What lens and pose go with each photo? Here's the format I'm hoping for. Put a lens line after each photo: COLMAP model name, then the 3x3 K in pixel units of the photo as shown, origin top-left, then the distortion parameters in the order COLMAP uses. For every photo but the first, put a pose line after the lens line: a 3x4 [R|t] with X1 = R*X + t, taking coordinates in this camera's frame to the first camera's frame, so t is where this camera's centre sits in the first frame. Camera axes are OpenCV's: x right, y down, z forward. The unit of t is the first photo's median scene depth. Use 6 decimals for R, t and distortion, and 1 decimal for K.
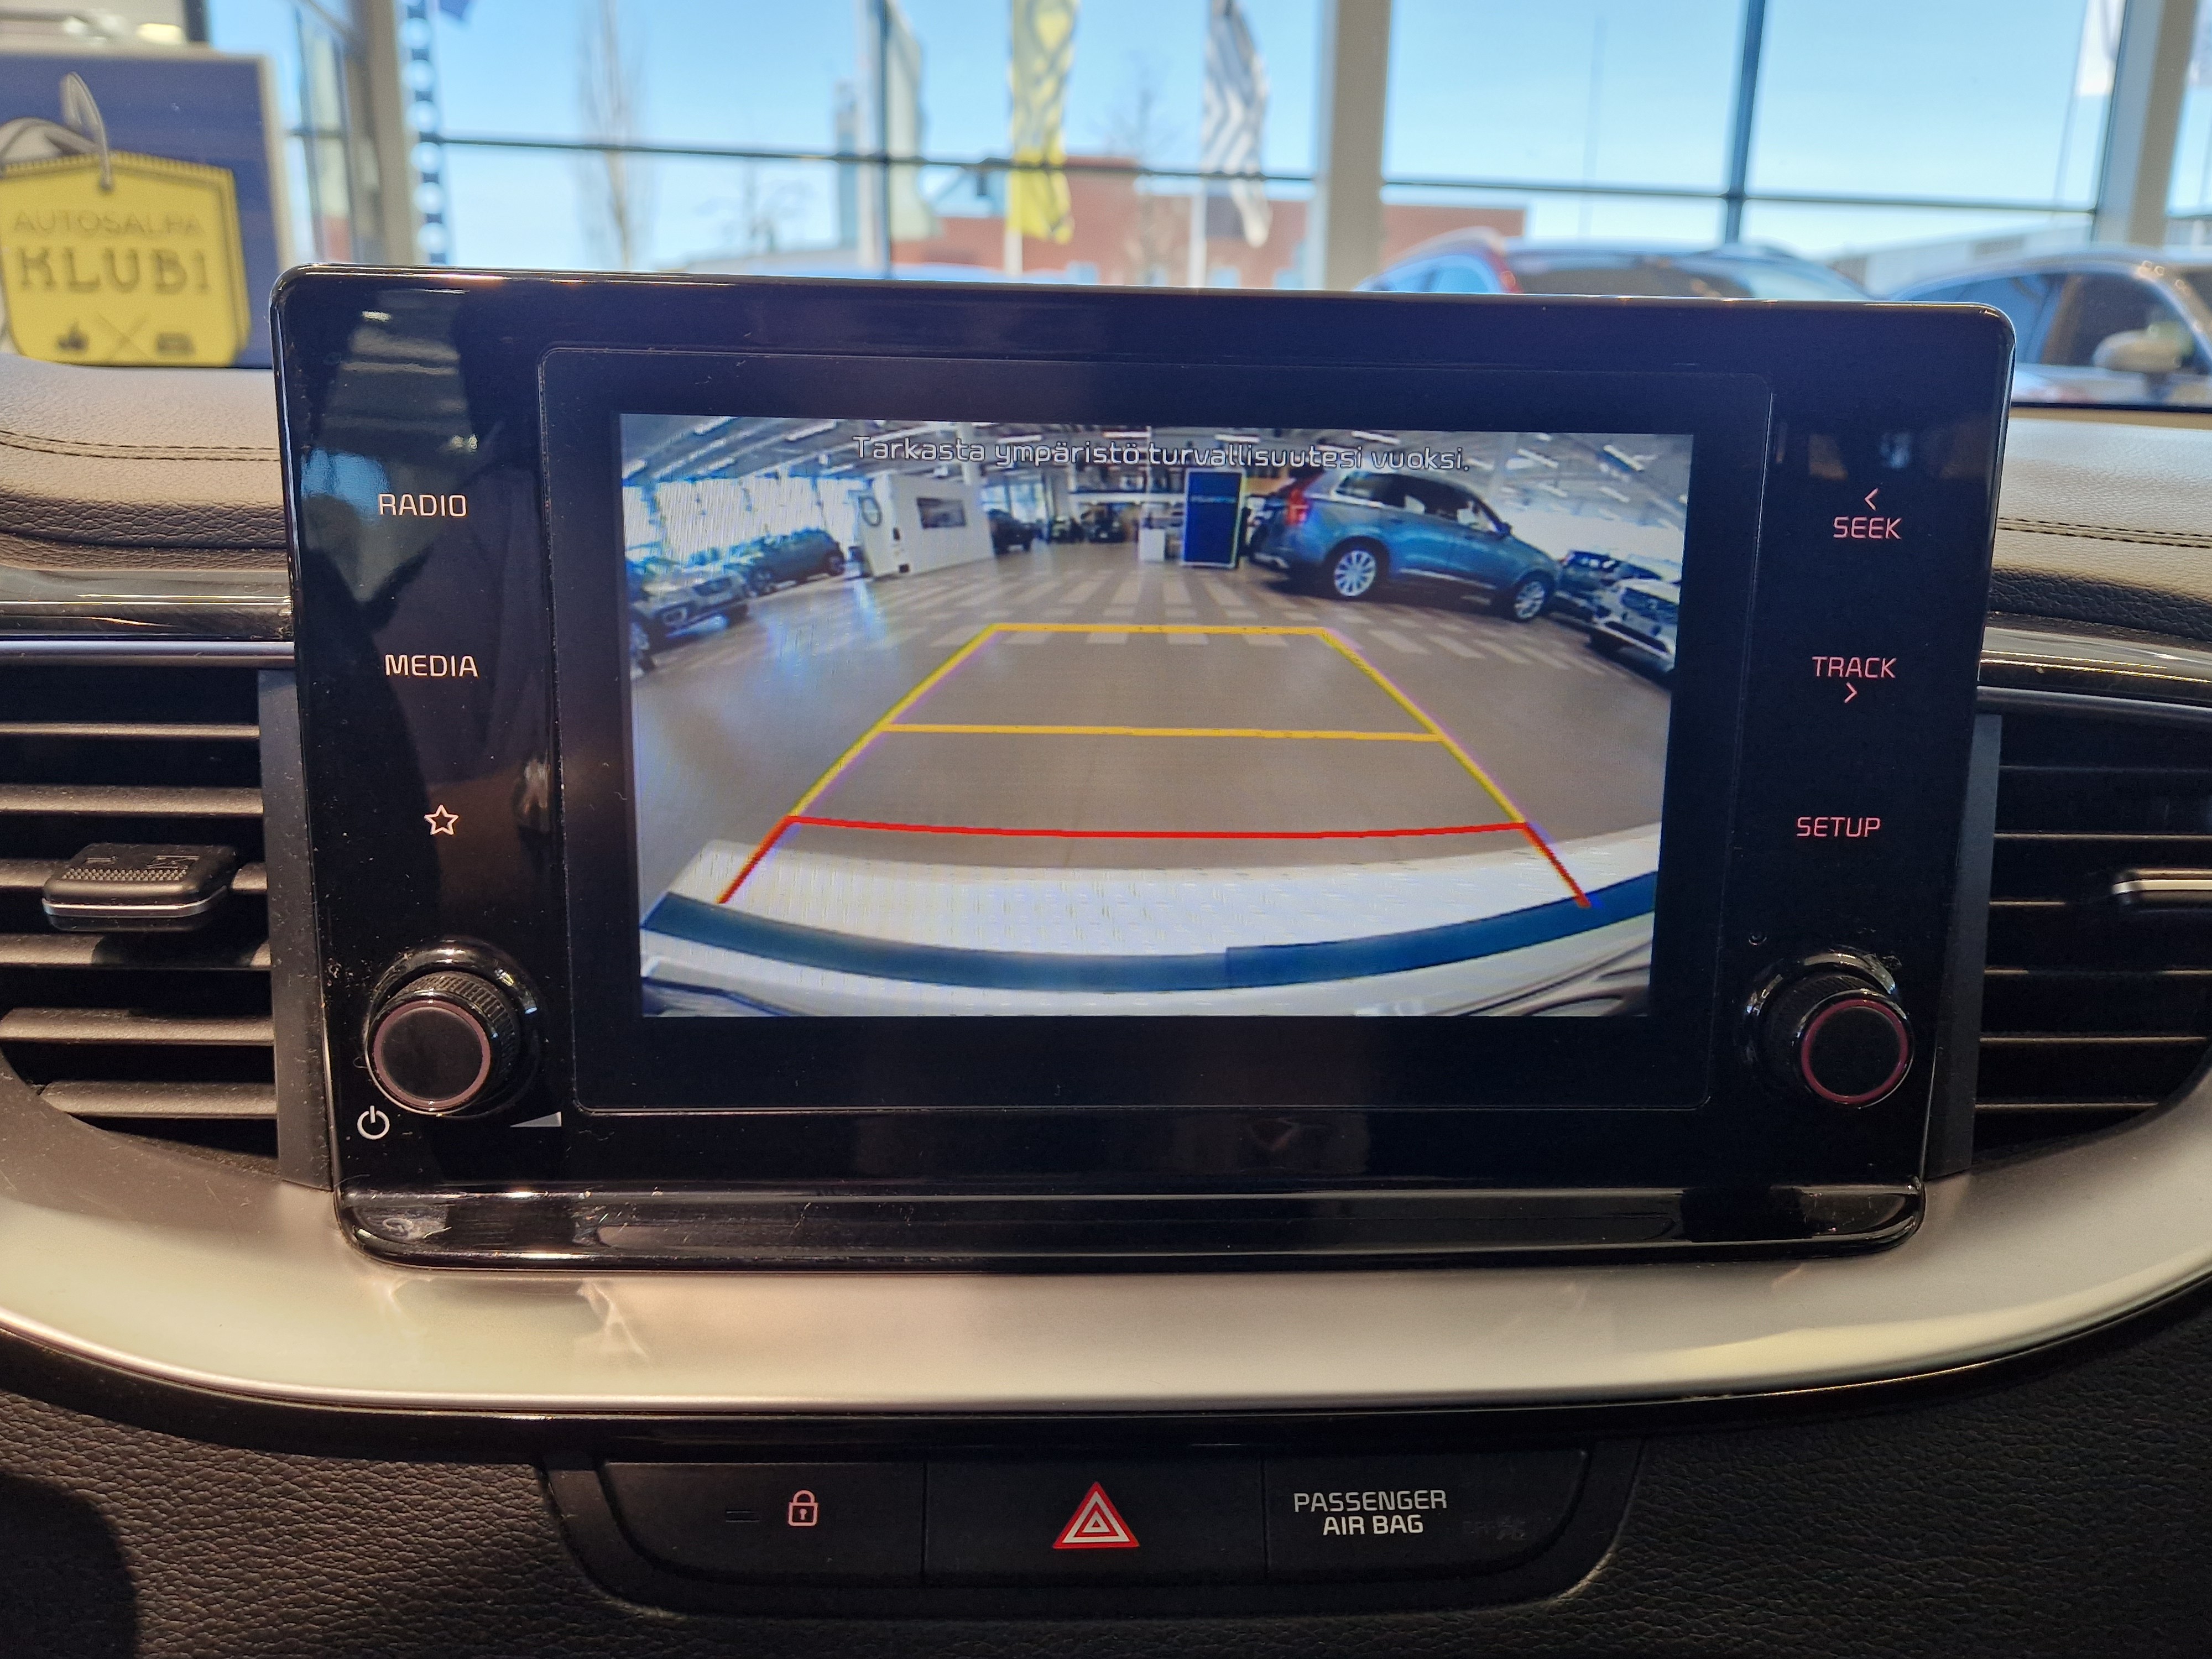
lens RADIAL K [[1719.9, 0, 1102.0], [0, 1719.9, 841.6], [0, 0, 1]] dist [0.040395, -0.005245]
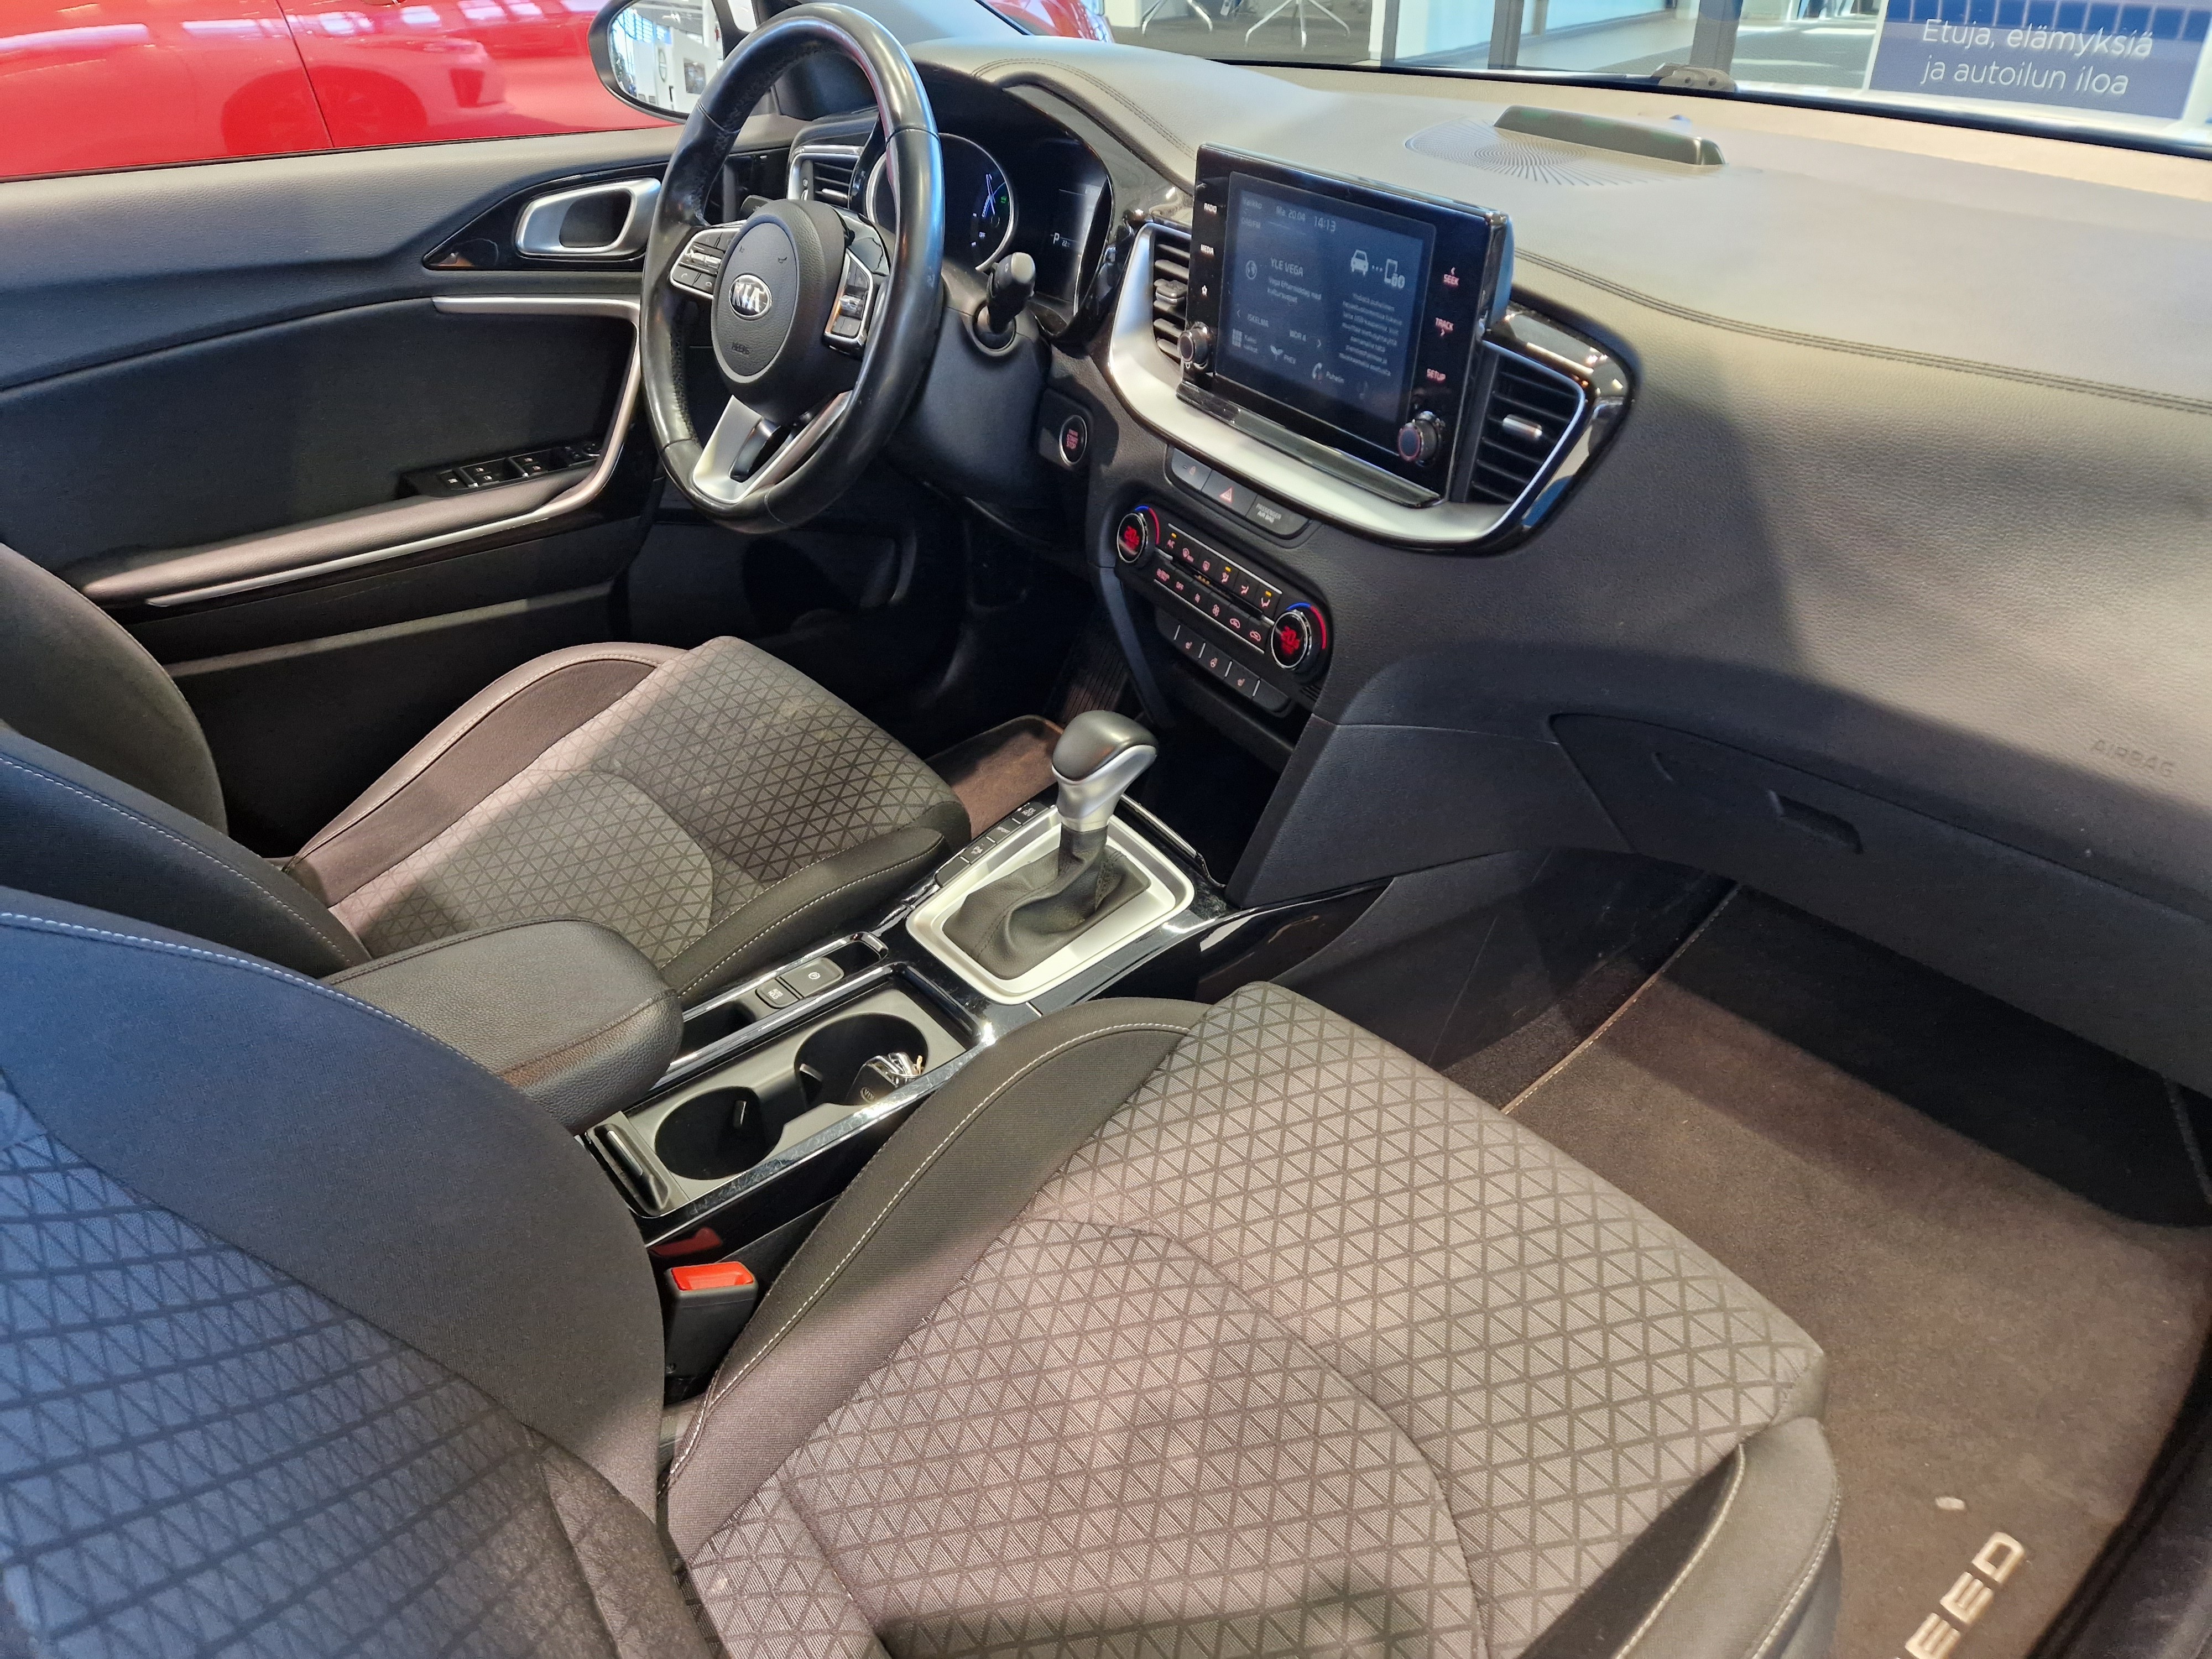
lens RADIAL K [[1498.8, 0, 1091.1], [0, 1498.8, 872.0], [0, 0, 1]] dist [0.078679, -0.070002]
pose [[0.460778, 0.483819, -0.744045, 2.716345], [-0.190180, 0.872698, 0.449700, -0.355287], [0.866900, -0.065709, 0.494132, -1.059434]]
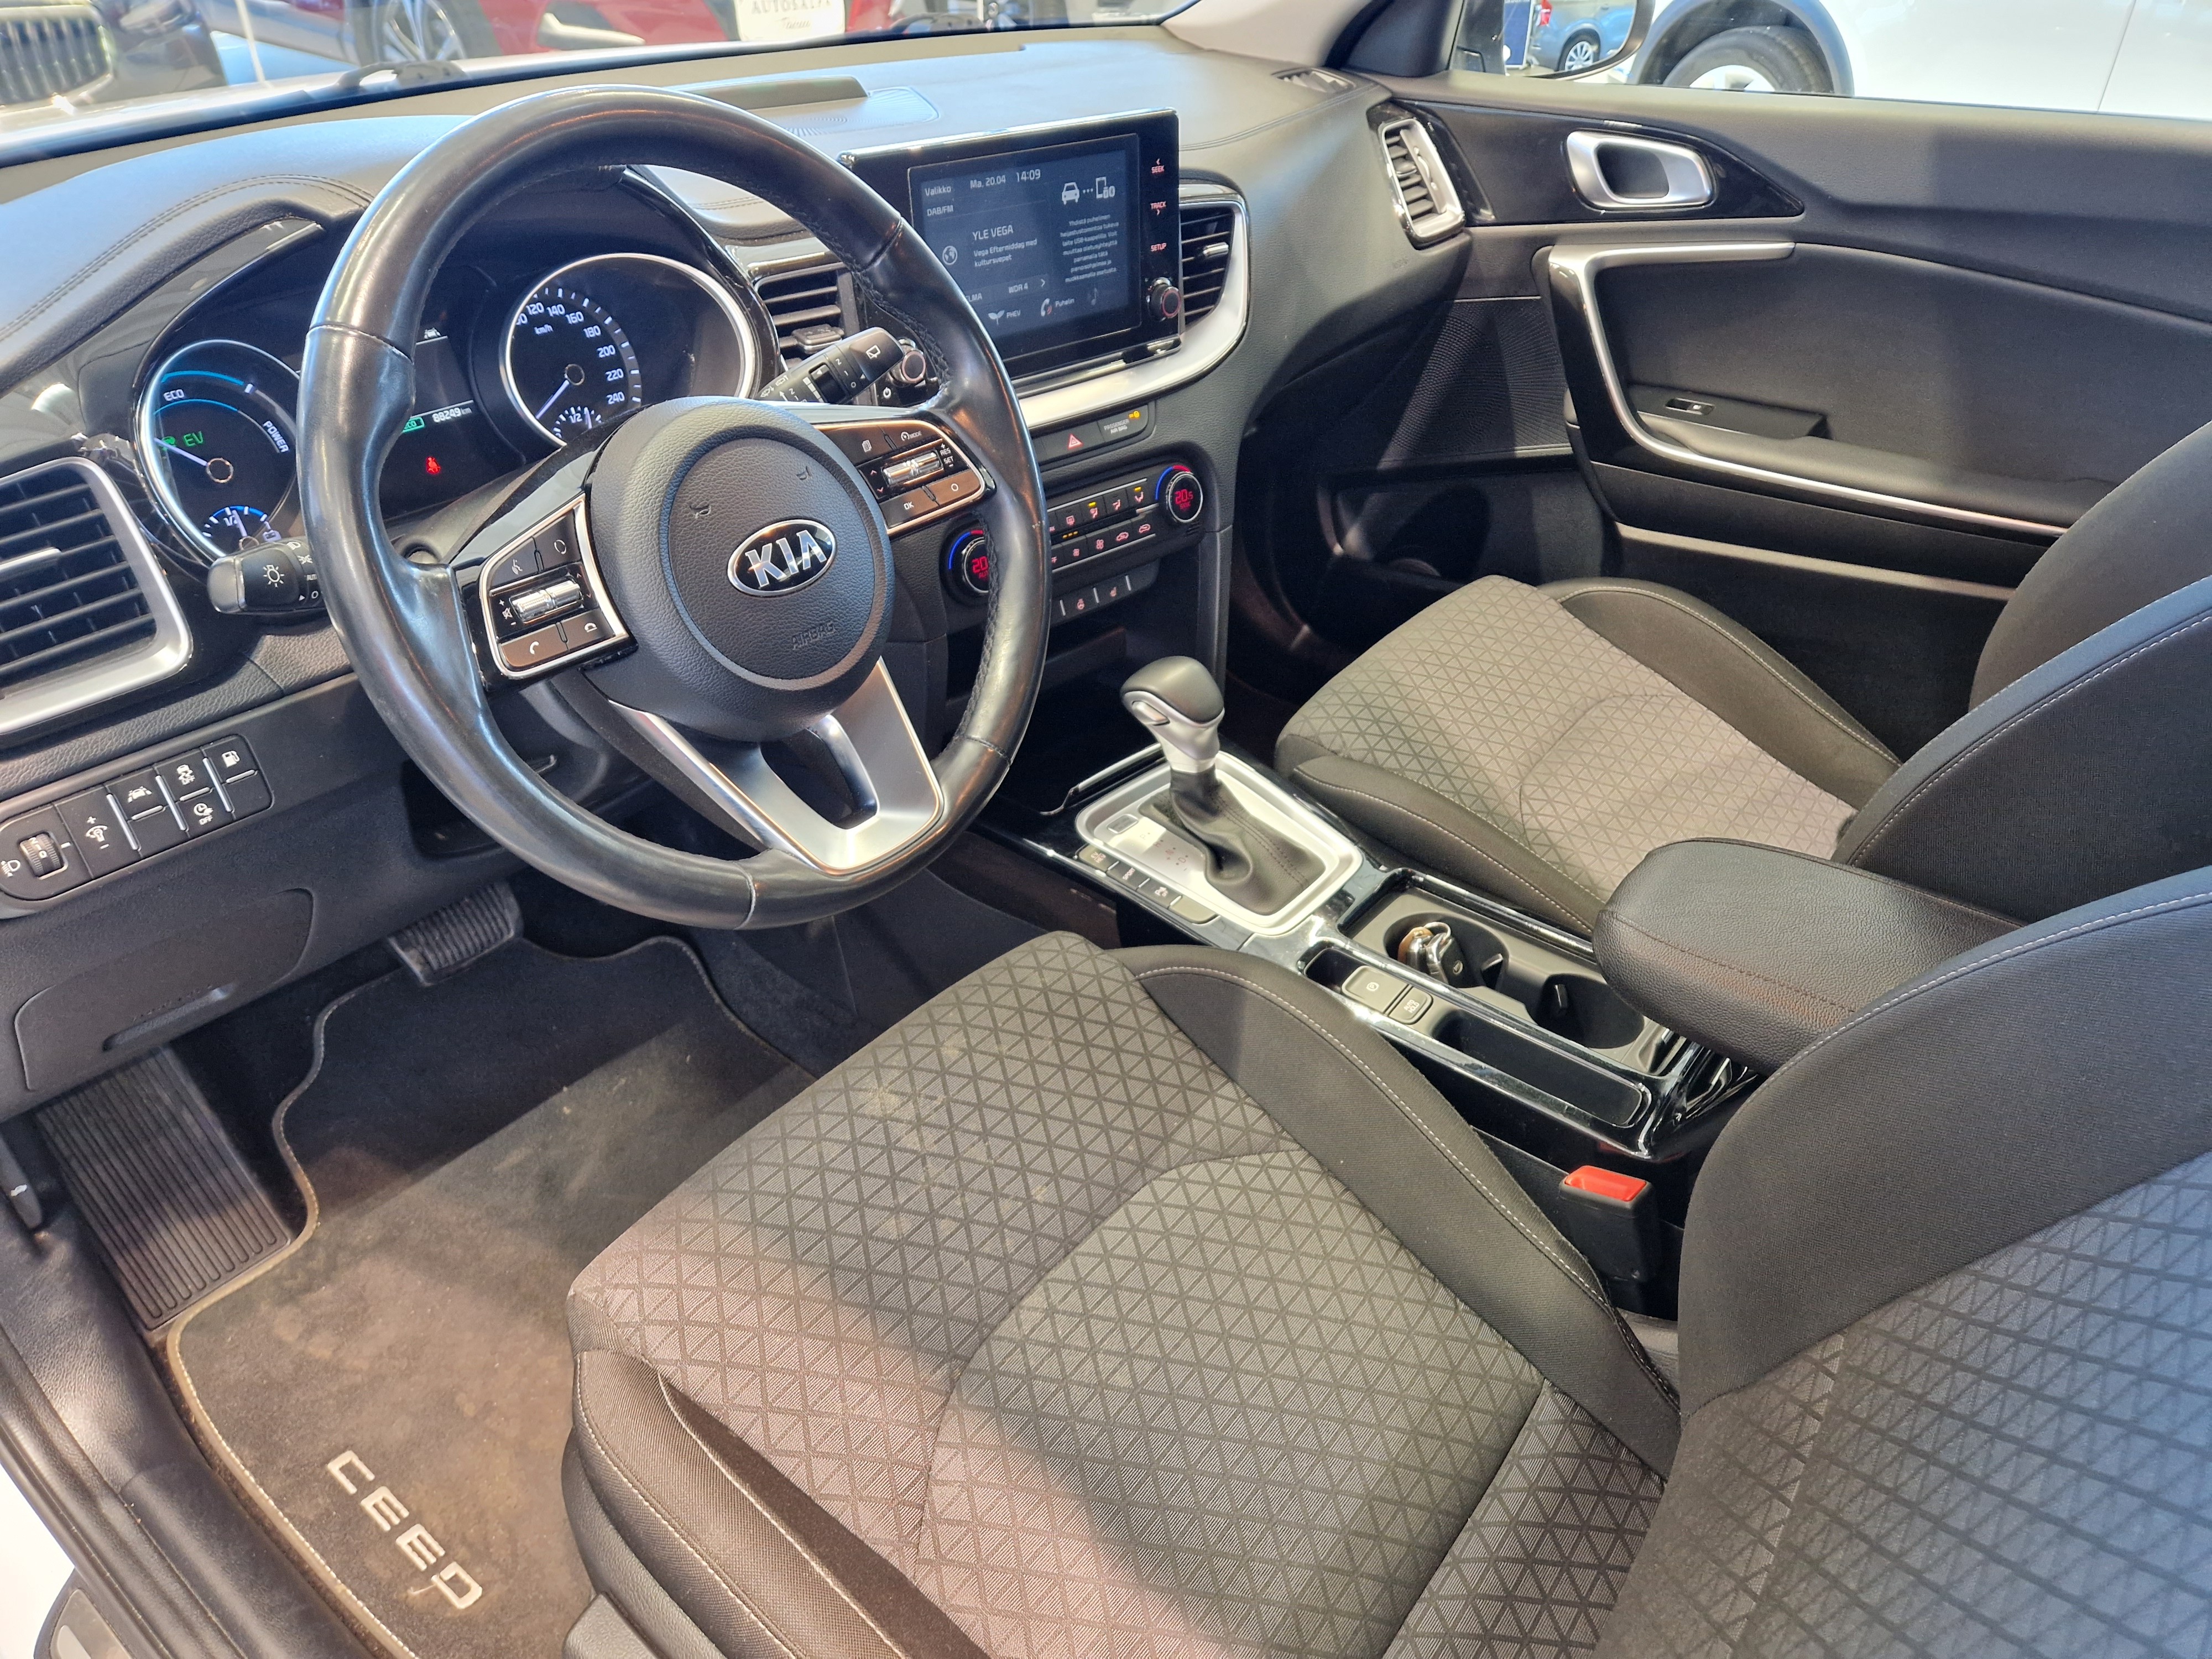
lens RADIAL K [[1498.8, 0, 1119.4], [0, 1498.8, 851.0], [0, 0, 1]] dist [0.078679, -0.070002]
pose [[0.755616, -0.375047, 0.537014, -2.155812], [0.156584, 0.899506, 0.407886, -0.203299], [-0.636024, -0.224117, 0.738407, -1.970362]]
